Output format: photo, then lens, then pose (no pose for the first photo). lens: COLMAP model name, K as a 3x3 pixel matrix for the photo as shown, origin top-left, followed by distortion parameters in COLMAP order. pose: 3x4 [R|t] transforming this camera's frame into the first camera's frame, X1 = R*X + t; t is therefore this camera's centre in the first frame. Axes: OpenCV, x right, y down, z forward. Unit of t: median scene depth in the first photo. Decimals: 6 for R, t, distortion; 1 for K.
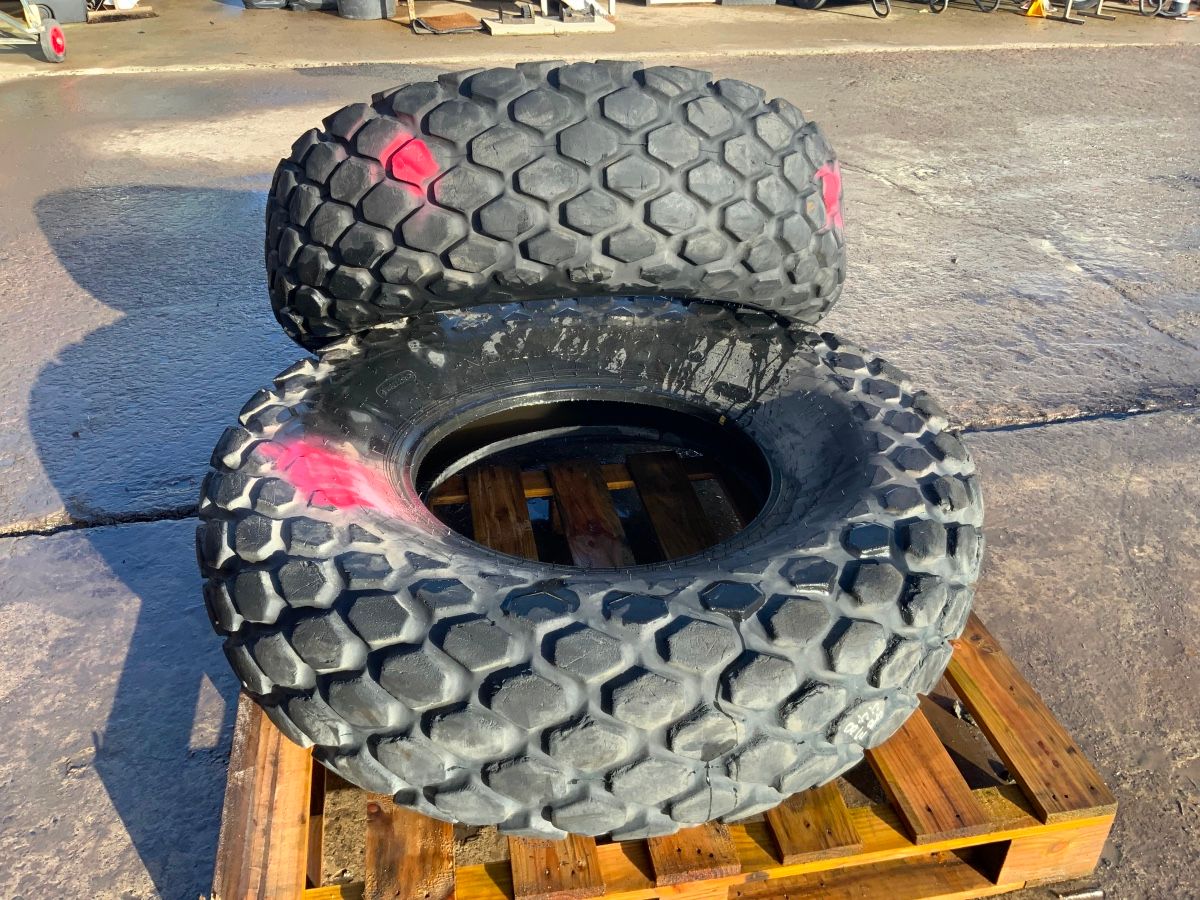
lens RADIAL K [[992.5, 0, 600.0], [0, 992.5, 450.0], [0, 0, 1]] dist [0.110287, -0.214796]
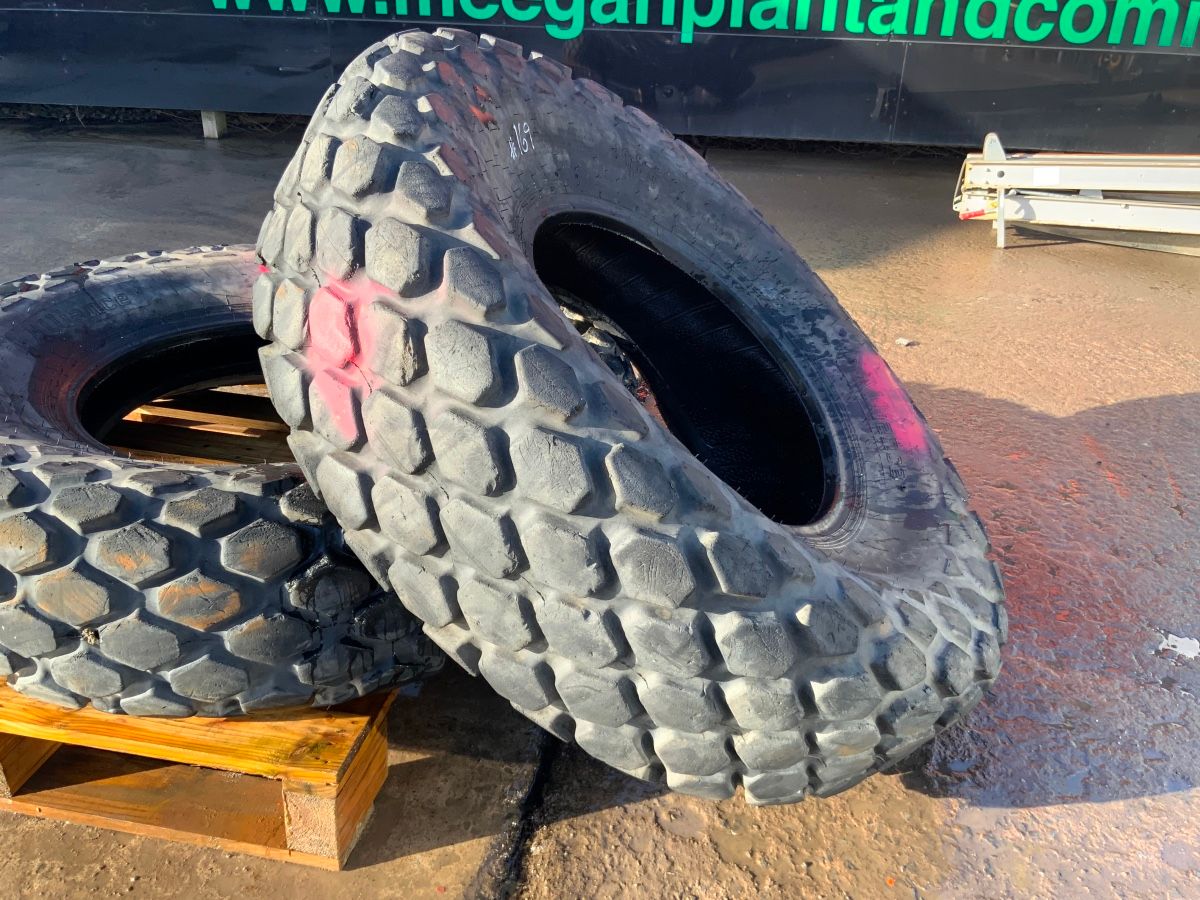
lens RADIAL K [[992.5, 0, 600.0], [0, 992.5, 450.0], [0, 0, 1]] dist [0.110287, -0.214796]
pose [[-0.362127, 0.390787, -0.846256, 0.717320], [-0.531046, 0.659638, 0.531853, -0.625795], [0.766065, 0.641999, -0.031347, 1.254353]]
